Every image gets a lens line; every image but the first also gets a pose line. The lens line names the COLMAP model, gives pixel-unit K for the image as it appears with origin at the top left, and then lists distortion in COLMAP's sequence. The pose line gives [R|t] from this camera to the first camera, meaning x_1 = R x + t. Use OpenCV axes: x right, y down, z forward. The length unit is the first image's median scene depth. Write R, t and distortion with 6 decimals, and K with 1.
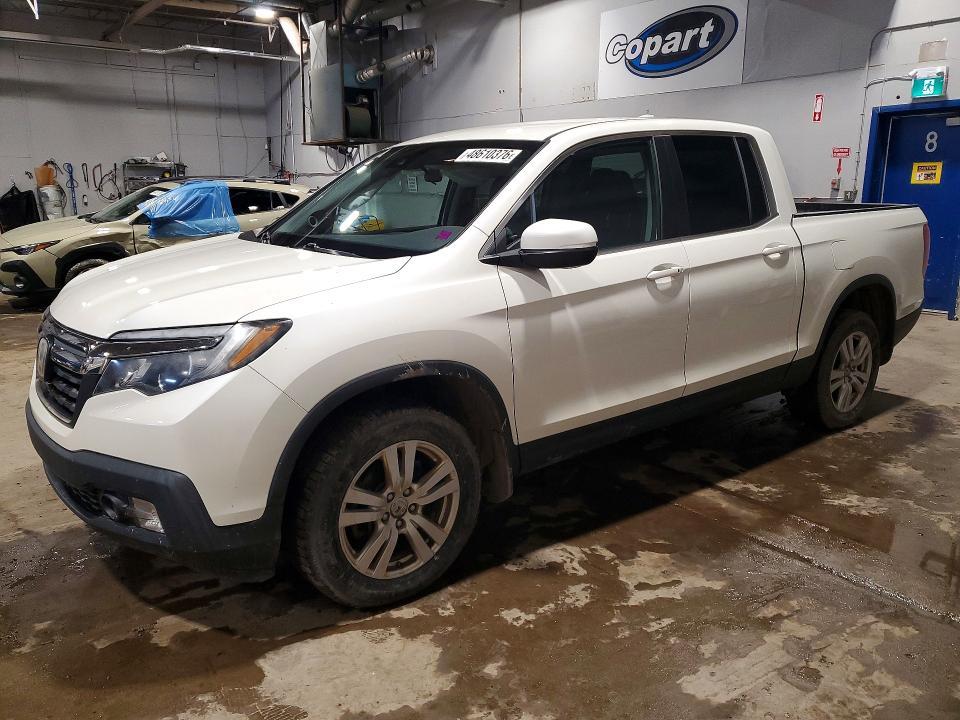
lens RADIAL K [[797.2, 0, 448.9], [0, 797.2, 366.2], [0, 0, 1]] dist [0.020016, 0.015848]
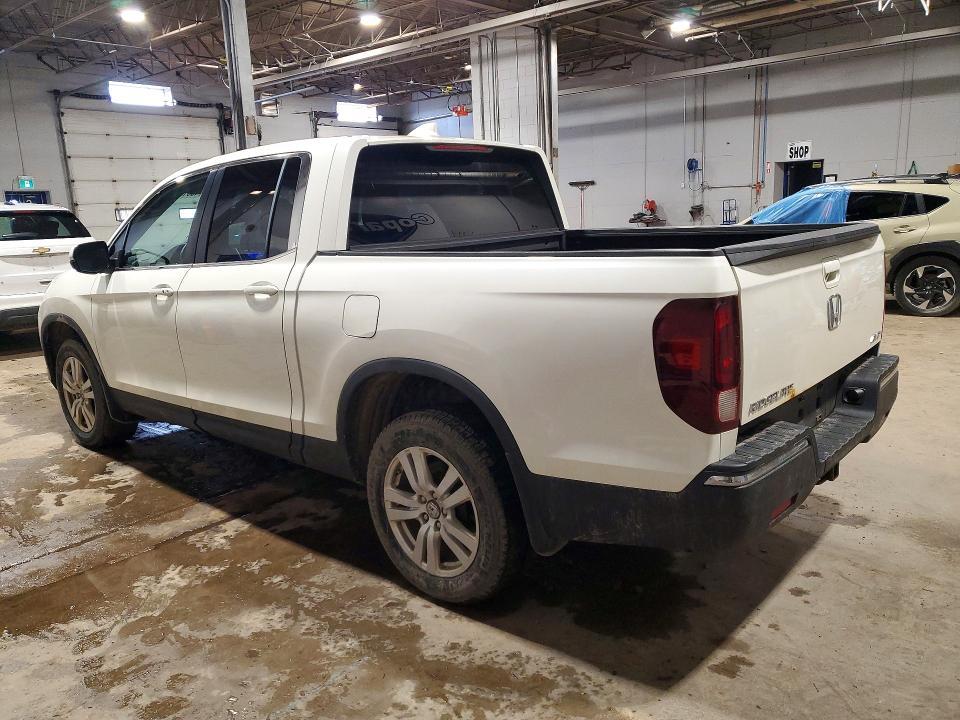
lens RADIAL K [[797.2, 0, 479.5], [0, 797.2, 362.2], [0, 0, 1]] dist [0.020016, 0.015848]
pose [[0.141252, 0.191058, -0.971362, 1.326927], [-0.183349, 0.969274, 0.163986, -0.260289], [0.972847, 0.154935, 0.171943, 1.122087]]
